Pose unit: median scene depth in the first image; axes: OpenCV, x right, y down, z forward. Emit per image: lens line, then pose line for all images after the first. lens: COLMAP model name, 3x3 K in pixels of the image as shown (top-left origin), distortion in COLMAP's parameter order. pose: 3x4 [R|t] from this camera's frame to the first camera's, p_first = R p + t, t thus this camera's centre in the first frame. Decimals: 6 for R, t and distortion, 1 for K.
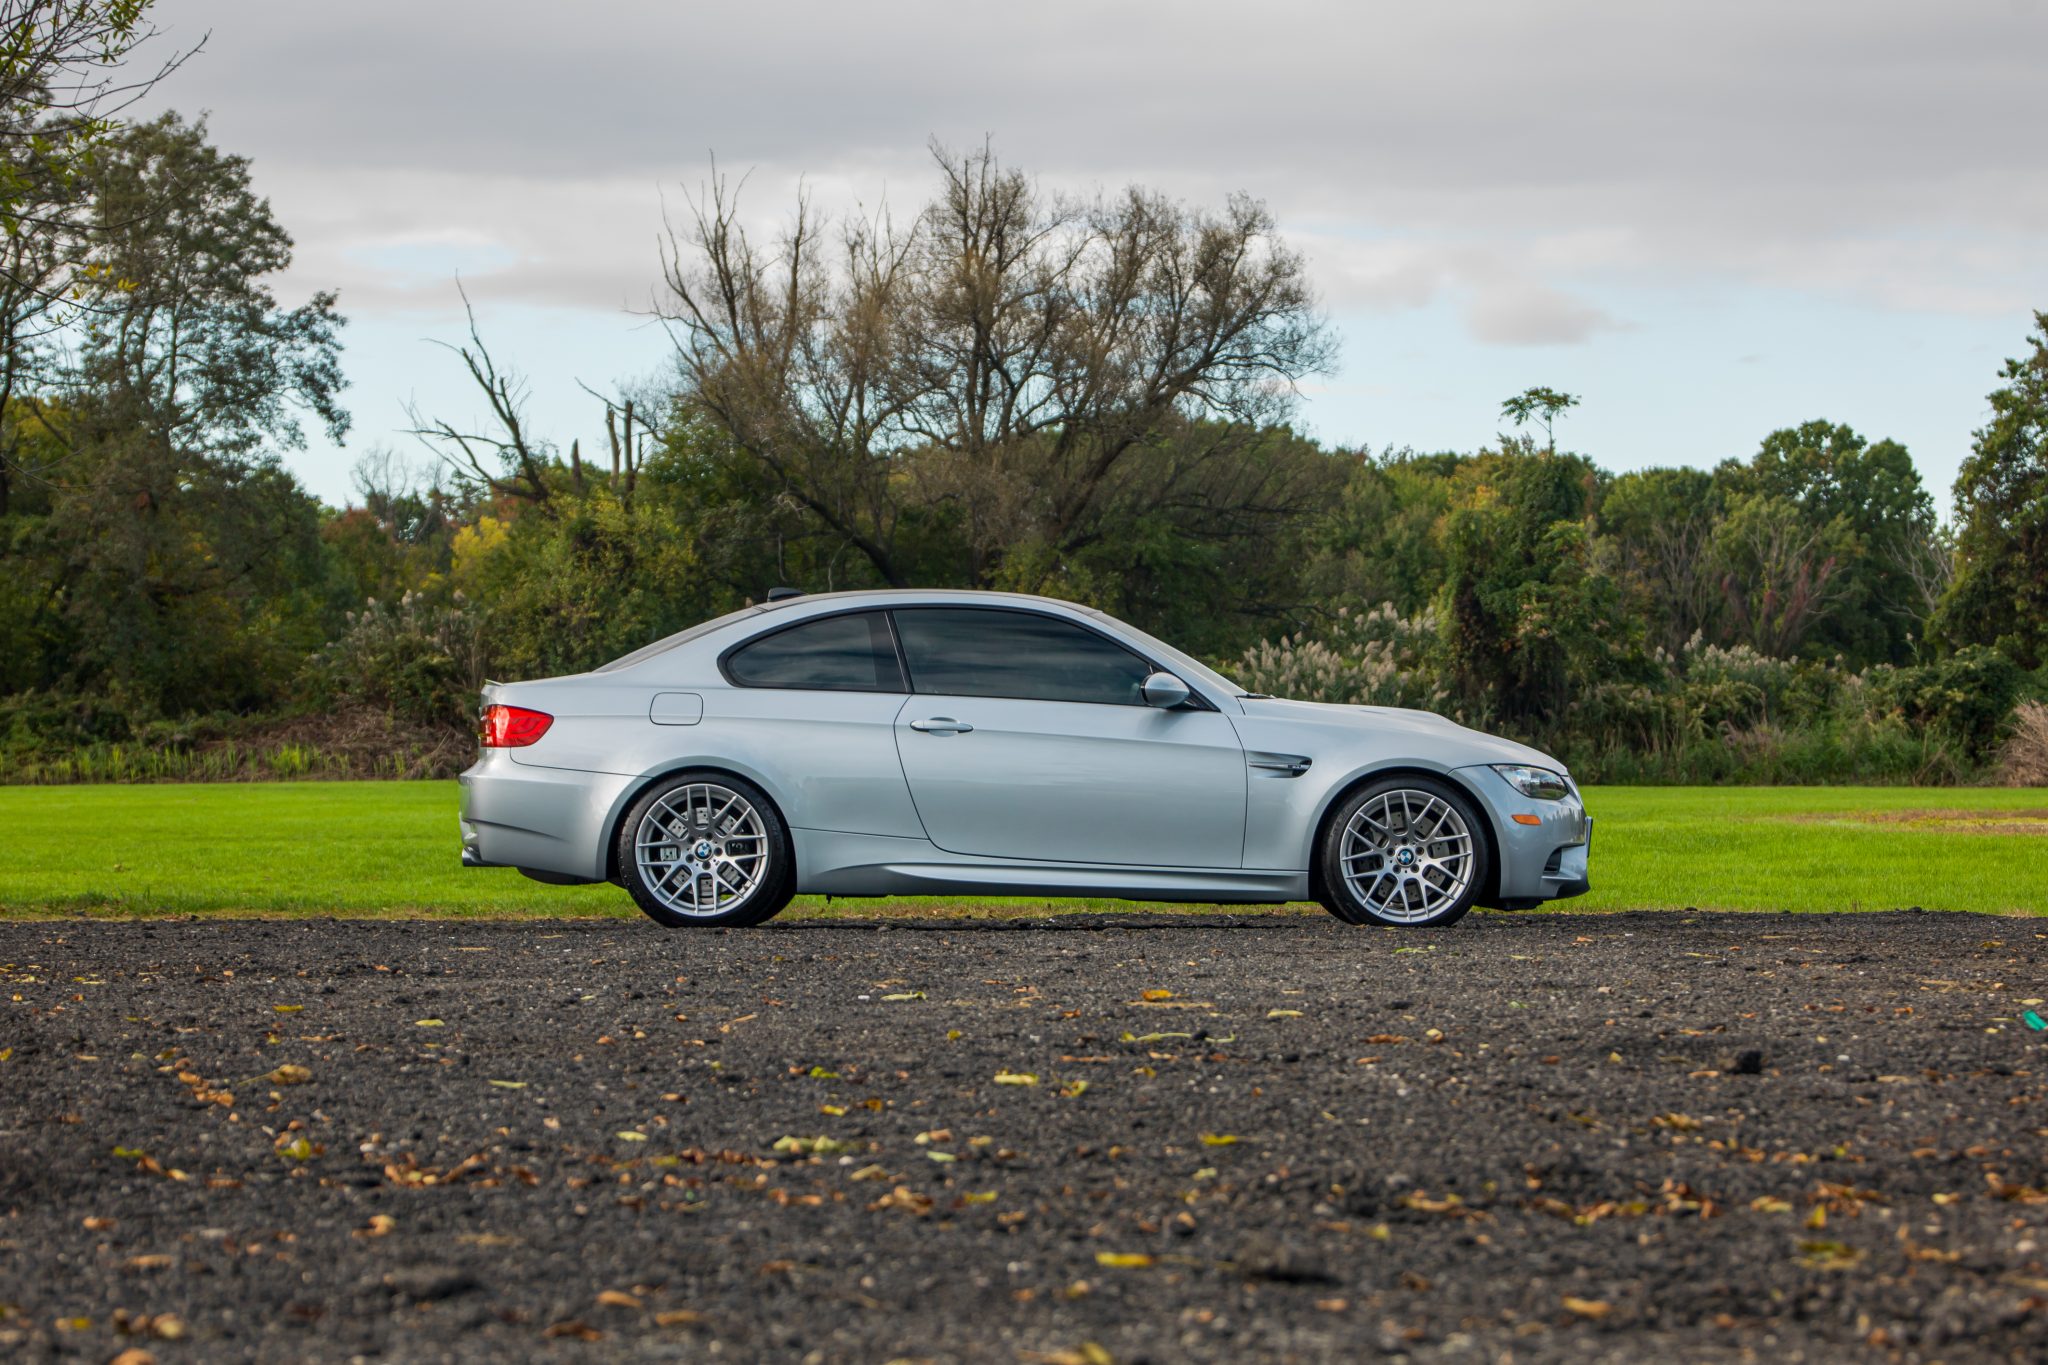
lens RADIAL K [[5337.6, 0, 1009.6], [0, 5337.6, 630.8], [0, 0, 1]] dist [0.058324, 0.130074]
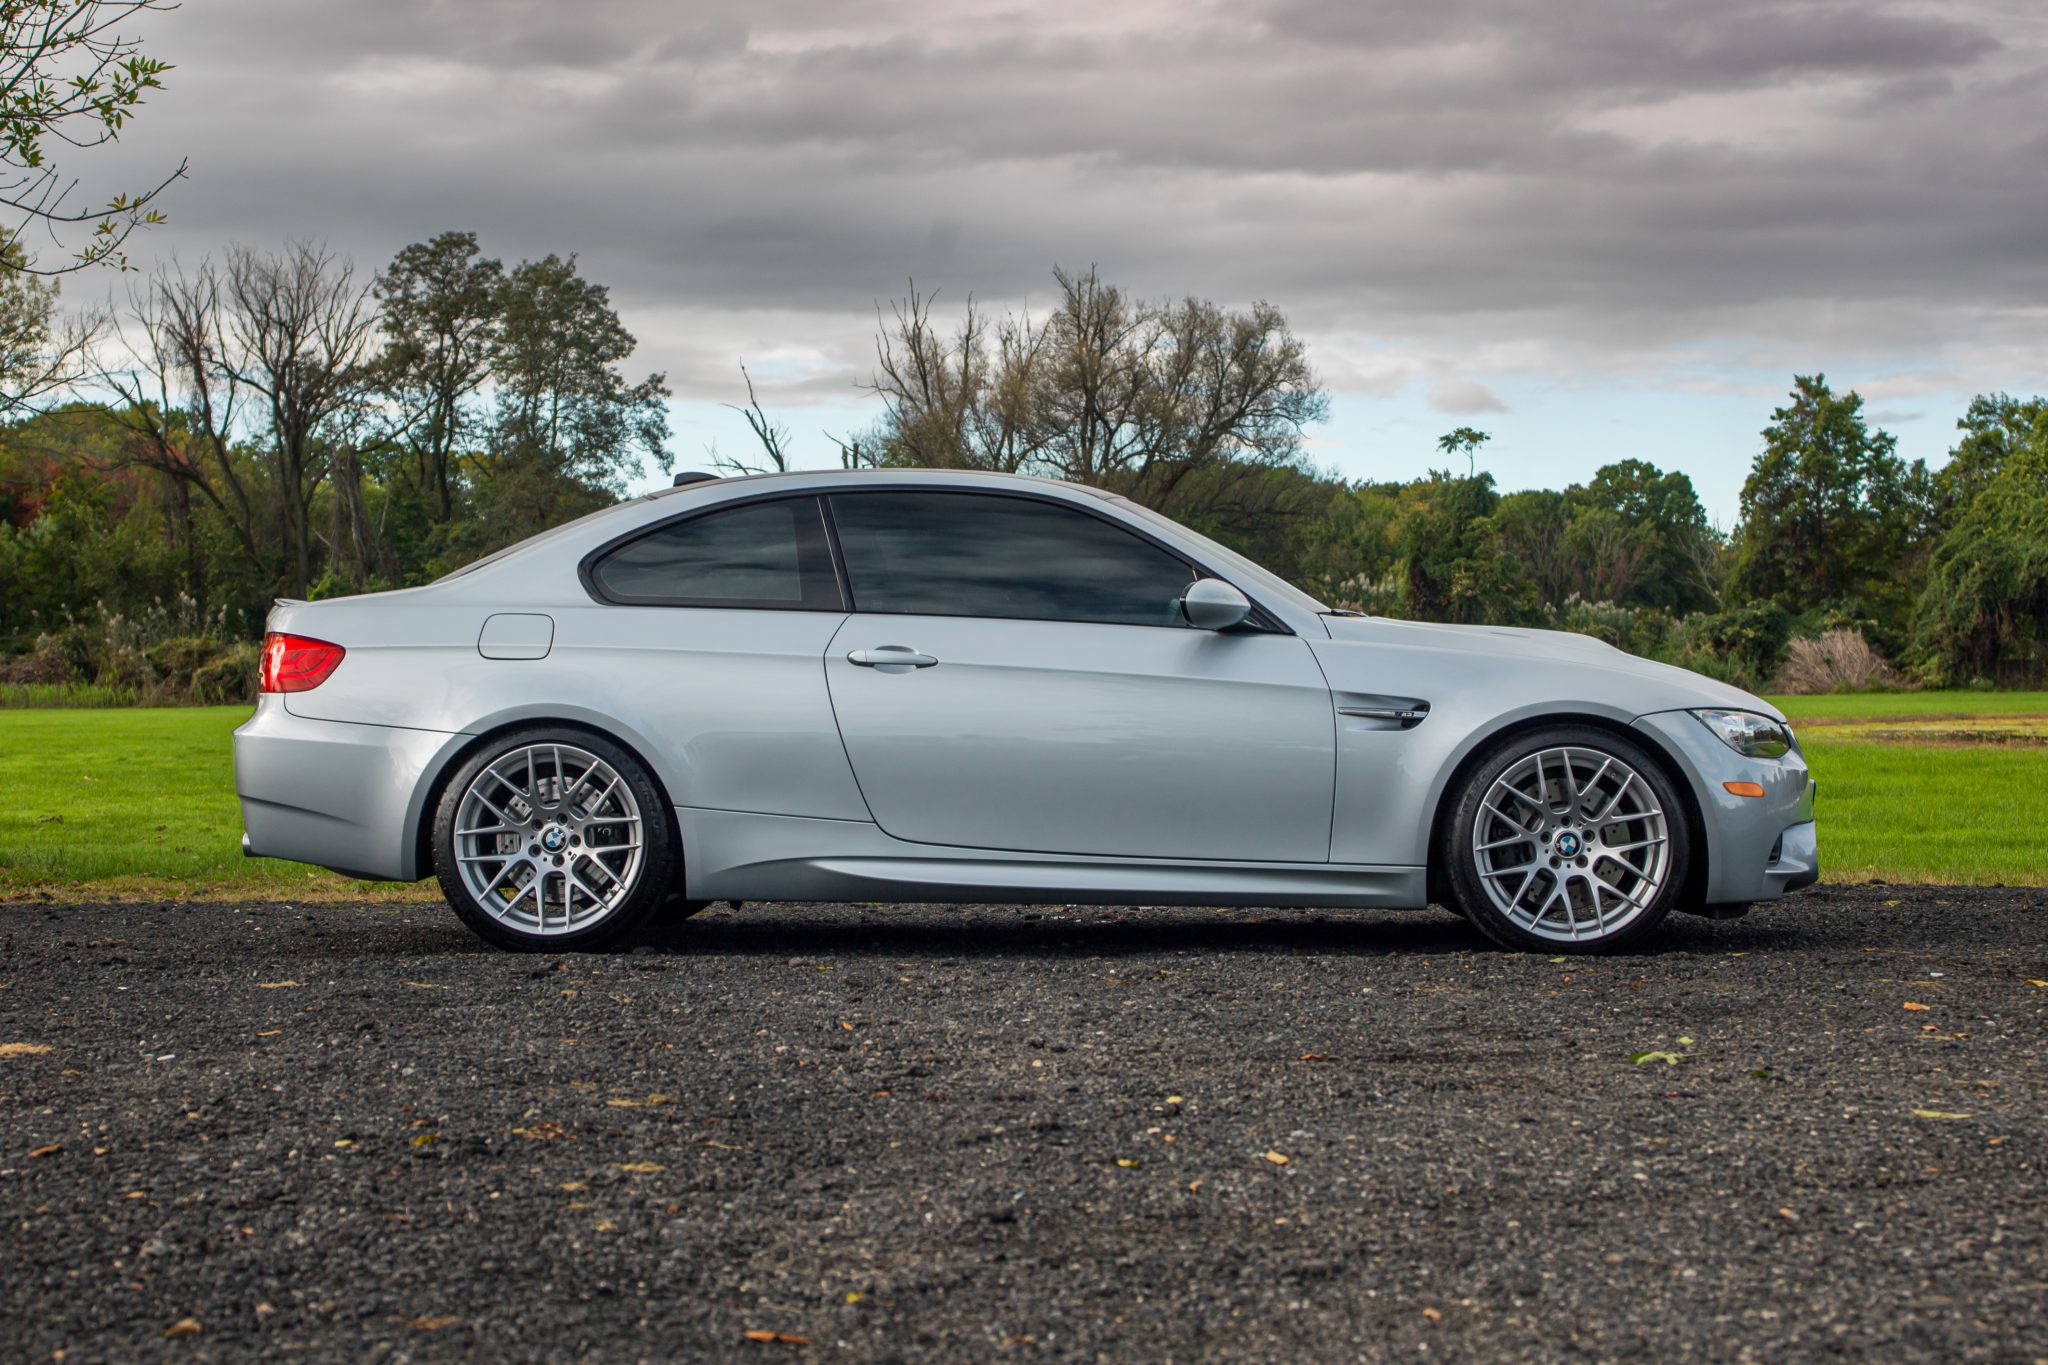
lens RADIAL K [[3197.4, 0, 964.7], [0, 3197.4, 577.7], [0, 0, 1]] dist [-0.026447, 0.231872]
pose [[0.998768, -0.007399, -0.049073, 0.003353], [0.006947, 0.999932, -0.009392, 0.003471], [0.049140, 0.009039, 0.998751, 0.100206]]
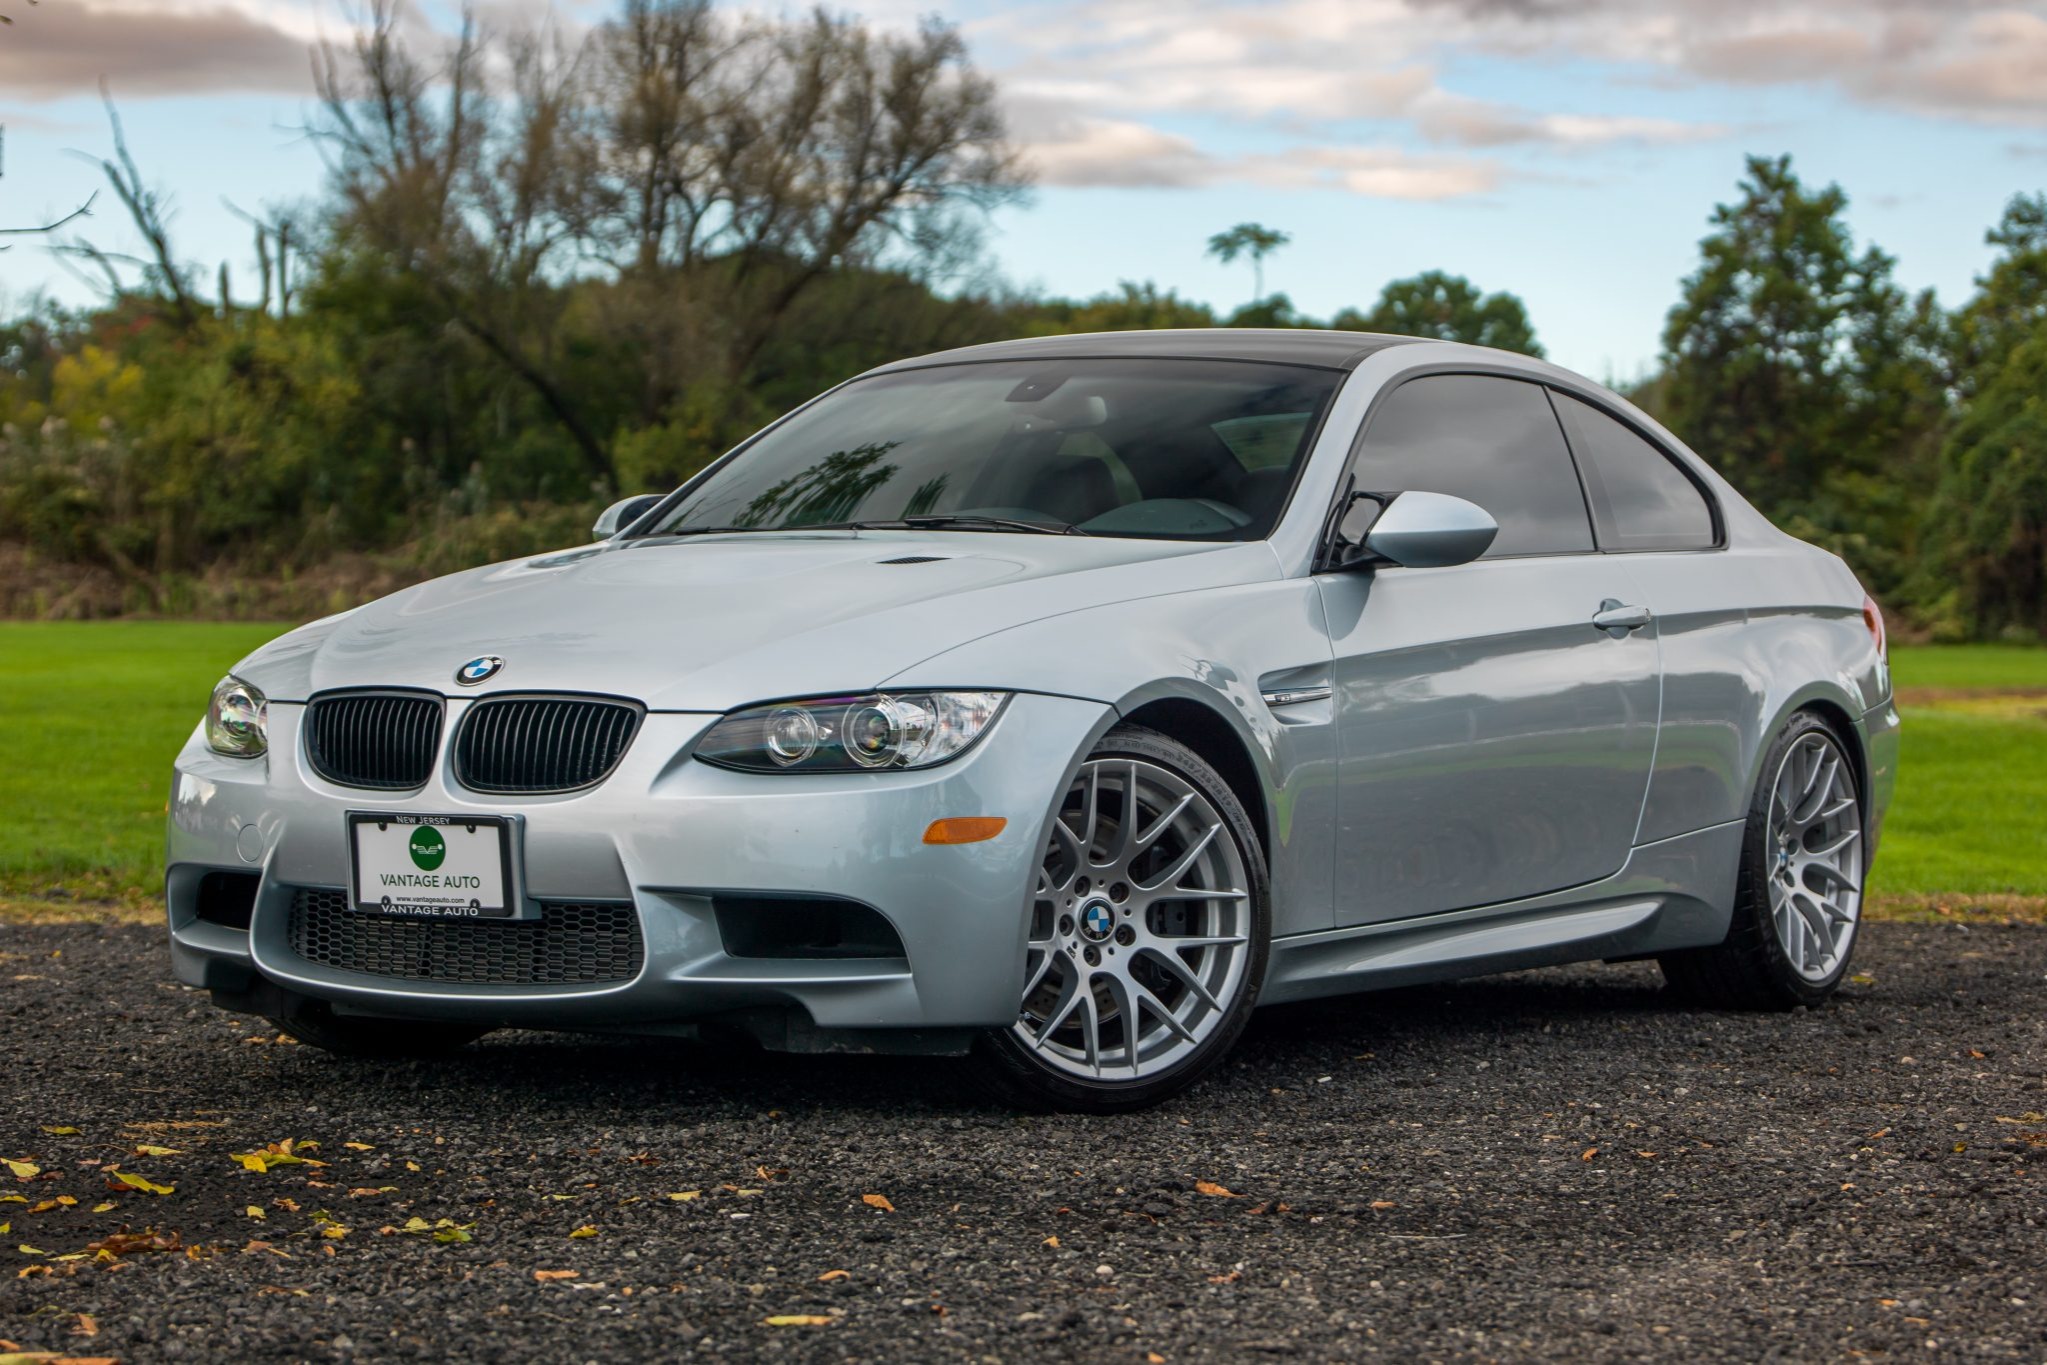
lens RADIAL K [[5335.0, 0, 1009.1], [0, 5335.0, 630.8], [0, 0, 1]] dist [0.058324, 0.130074]
pose [[0.995911, 0.011554, 0.089598, -0.027305], [-0.014101, 0.999513, 0.027839, 0.001123], [-0.089232, -0.028989, 0.995589, 0.048125]]
